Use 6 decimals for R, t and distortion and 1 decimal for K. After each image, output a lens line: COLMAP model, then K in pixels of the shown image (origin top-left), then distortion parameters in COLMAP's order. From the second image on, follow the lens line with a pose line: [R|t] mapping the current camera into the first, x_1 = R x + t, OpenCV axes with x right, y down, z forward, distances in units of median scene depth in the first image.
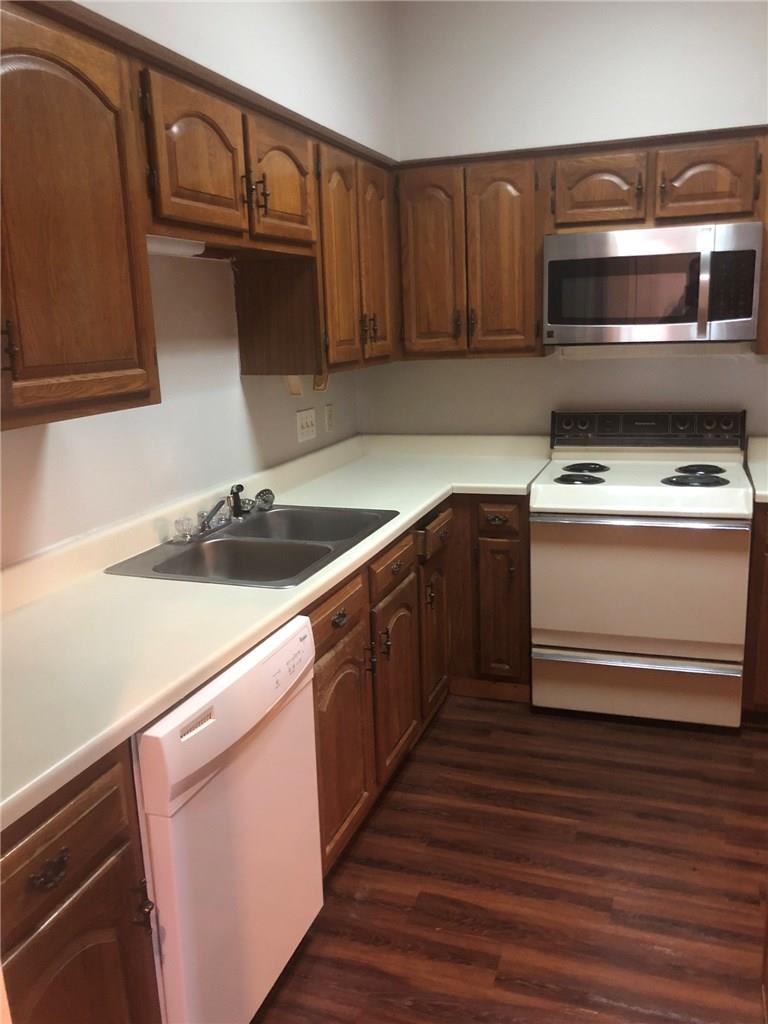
lens RADIAL K [[845.0, 0, 388.3], [0, 845.0, 514.5], [0, 0, 1]] dist [0.009516, 0.014456]
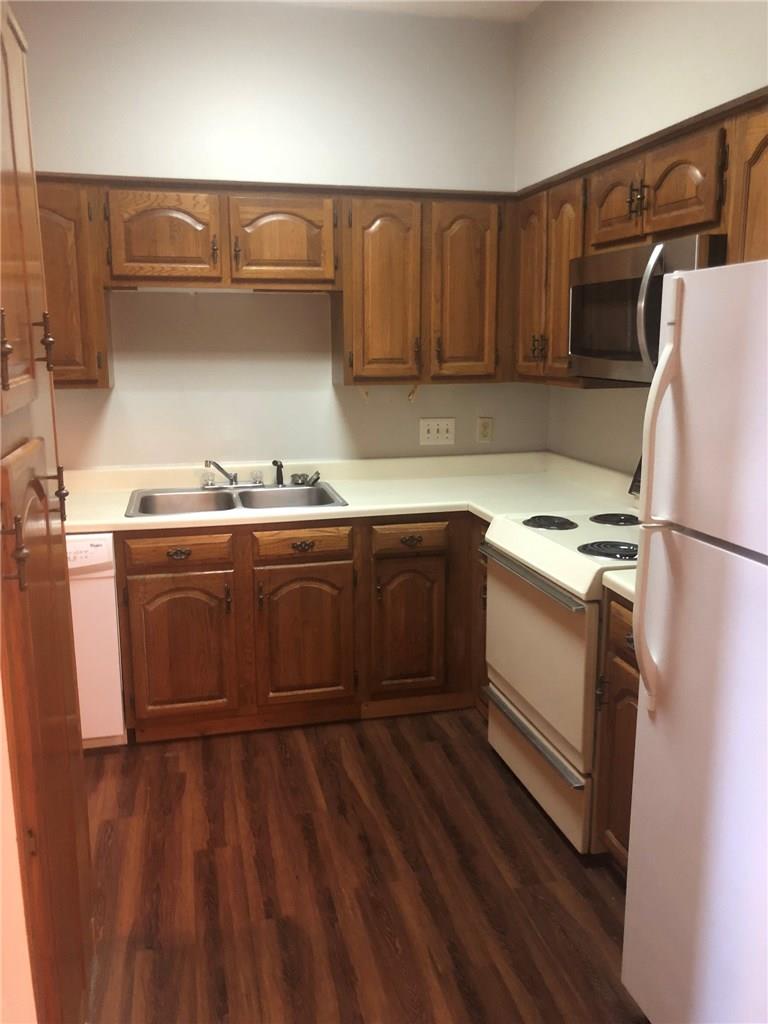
lens RADIAL K [[845.0, 0, 386.0], [0, 845.0, 507.7], [0, 0, 1]] dist [0.009516, 0.014456]
pose [[0.537749, 0.197685, -0.819601, 1.026635], [-0.205098, 0.973593, 0.100261, -0.131372], [0.817778, 0.114183, 0.564093, 0.391504]]
